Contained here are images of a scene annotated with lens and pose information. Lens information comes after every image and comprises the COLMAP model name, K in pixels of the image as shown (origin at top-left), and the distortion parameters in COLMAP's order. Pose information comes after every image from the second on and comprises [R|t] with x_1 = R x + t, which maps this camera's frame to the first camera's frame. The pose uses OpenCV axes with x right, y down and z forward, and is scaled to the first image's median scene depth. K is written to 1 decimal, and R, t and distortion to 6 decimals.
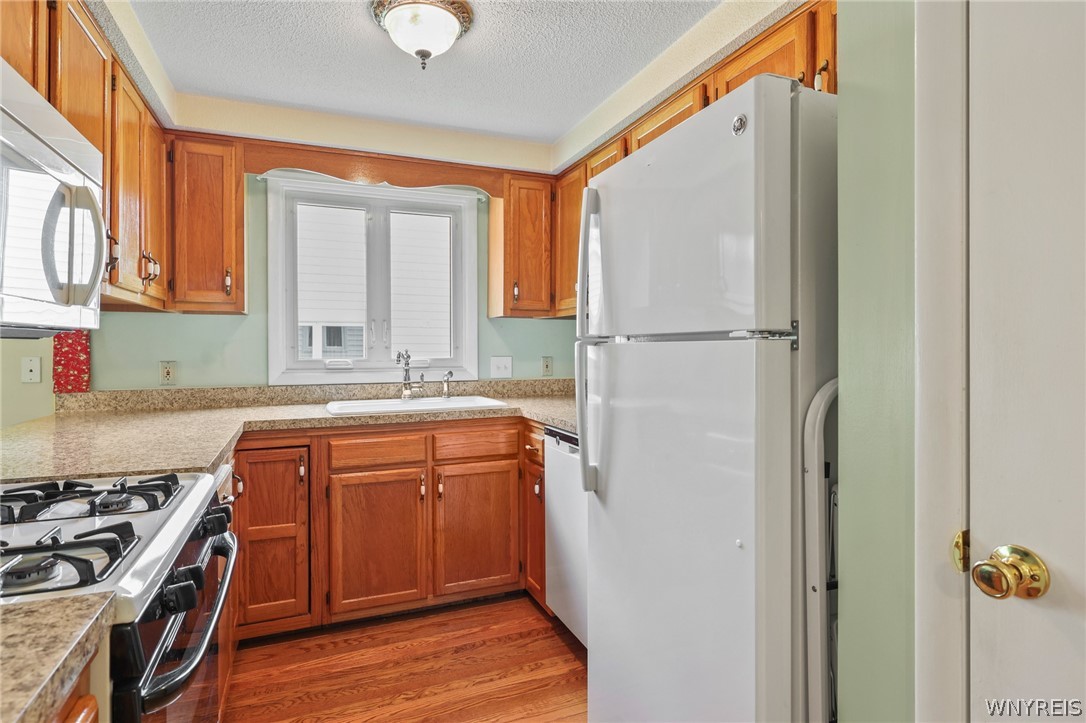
lens RADIAL K [[570.8, 0, 541.6], [0, 570.8, 347.9], [0, 0, 1]] dist [0.000220, -0.000130]
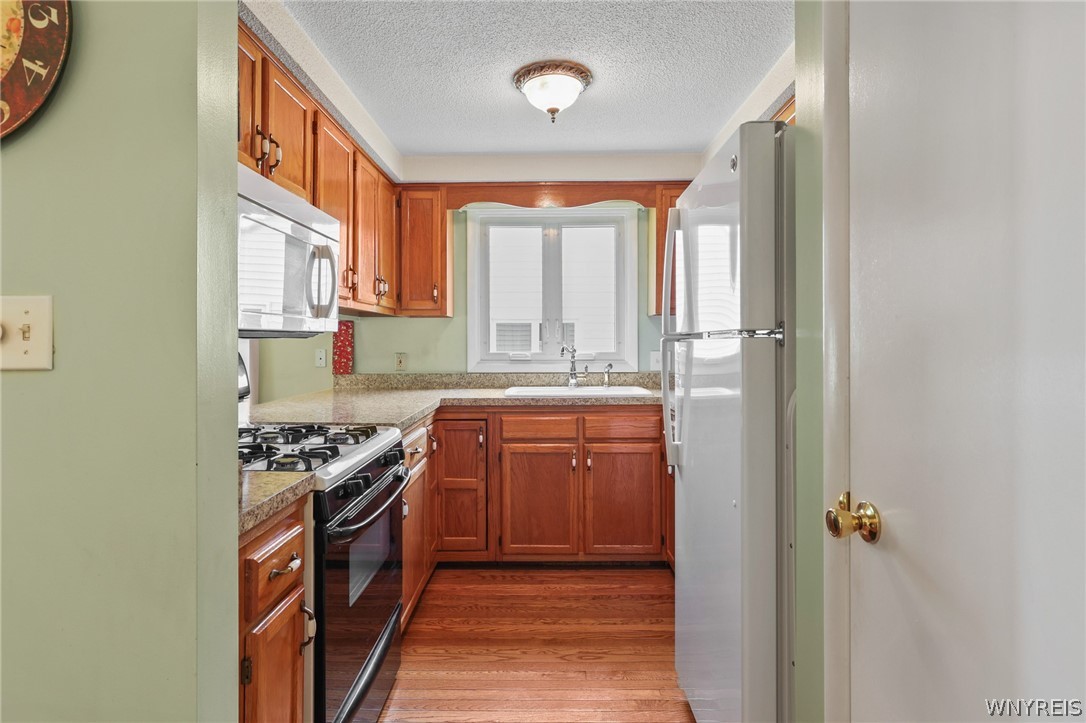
lens RADIAL K [[577.1, 0, 542.2], [0, 577.1, 341.0], [0, 0, 1]] dist [0.000697, -0.000003]
pose [[0.920975, -0.000587, -0.389621, 0.206706], [-0.000338, 0.999997, -0.002305, -0.001930], [0.389621, 0.002254, 0.920973, -0.140986]]
